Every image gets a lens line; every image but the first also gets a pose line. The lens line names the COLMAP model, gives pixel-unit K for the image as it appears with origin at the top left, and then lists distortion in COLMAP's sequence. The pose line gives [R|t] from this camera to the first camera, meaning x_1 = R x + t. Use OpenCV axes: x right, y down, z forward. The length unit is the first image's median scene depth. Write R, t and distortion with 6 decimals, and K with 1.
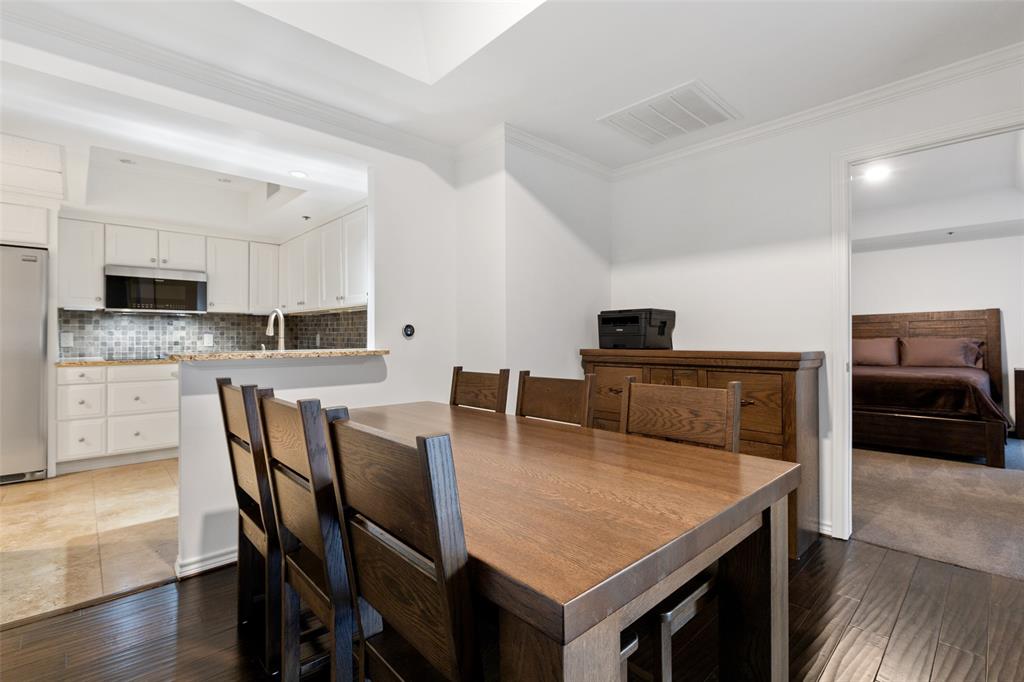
lens RADIAL K [[462.4, 0, 503.9], [0, 462.4, 333.9], [0, 0, 1]] dist [0.004532, 0.000111]
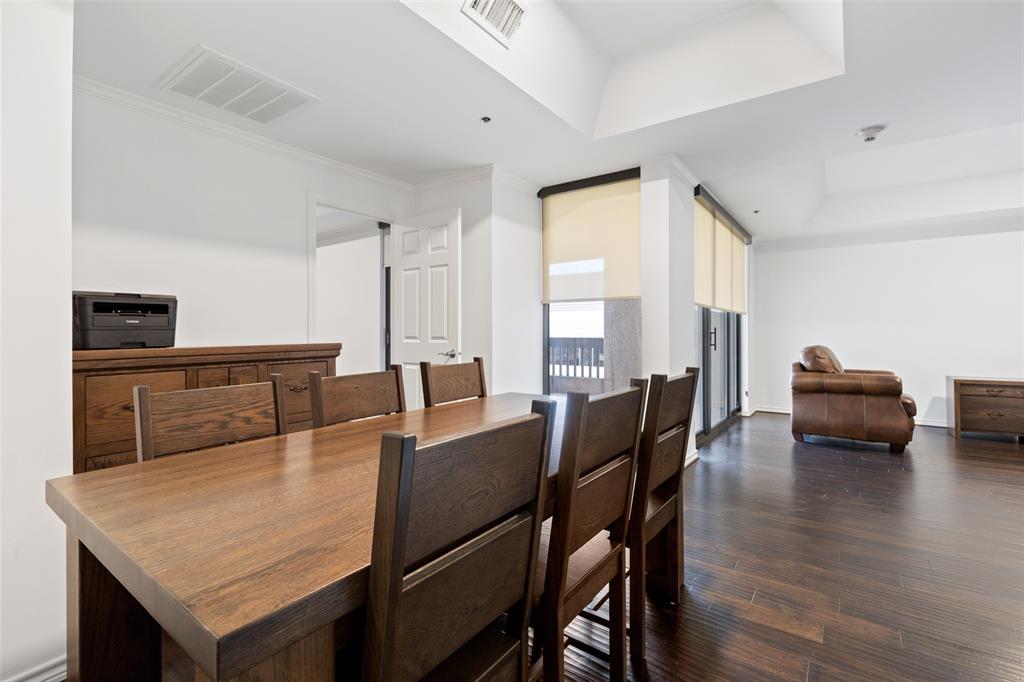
lens RADIAL K [[462.4, 0, 509.9], [0, 462.4, 336.6], [0, 0, 1]] dist [0.004532, 0.000111]
pose [[-0.187707, -0.006416, 0.982204, -0.424851], [-0.003135, 0.999977, 0.005933, 0.006335], [-0.982220, -0.001966, -0.187723, 0.426741]]
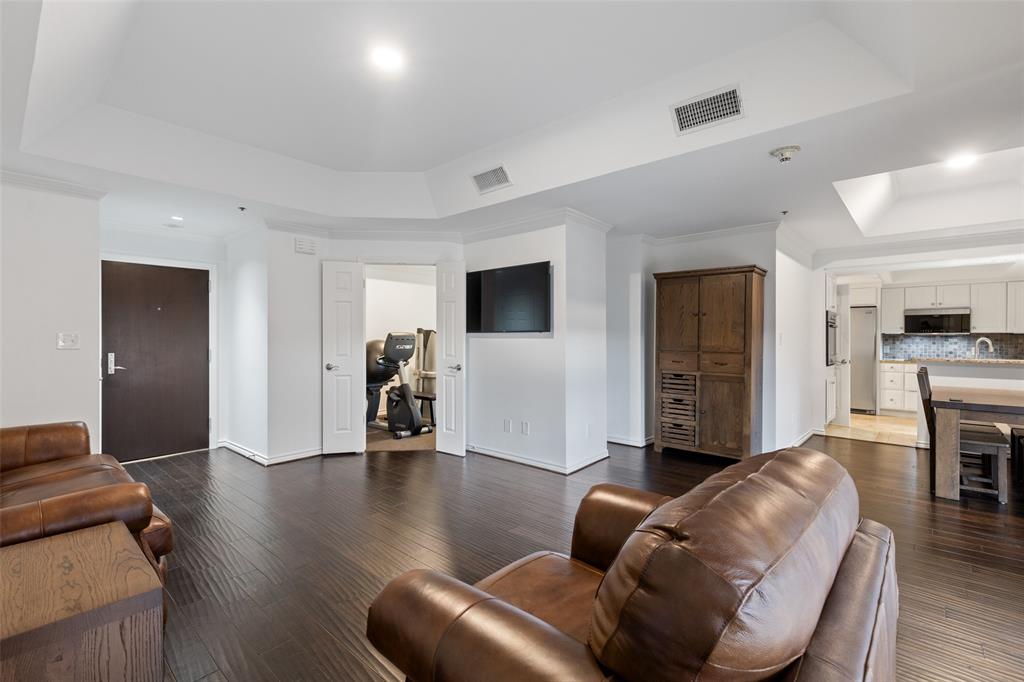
lens RADIAL K [[462.4, 0, 504.4], [0, 462.4, 337.3], [0, 0, 1]] dist [0.004532, 0.000111]
pose [[0.086648, -0.002005, -0.996237, 0.857832], [-0.000445, 0.999998, -0.002051, -0.033060], [0.996239, 0.000621, 0.086647, -0.765067]]
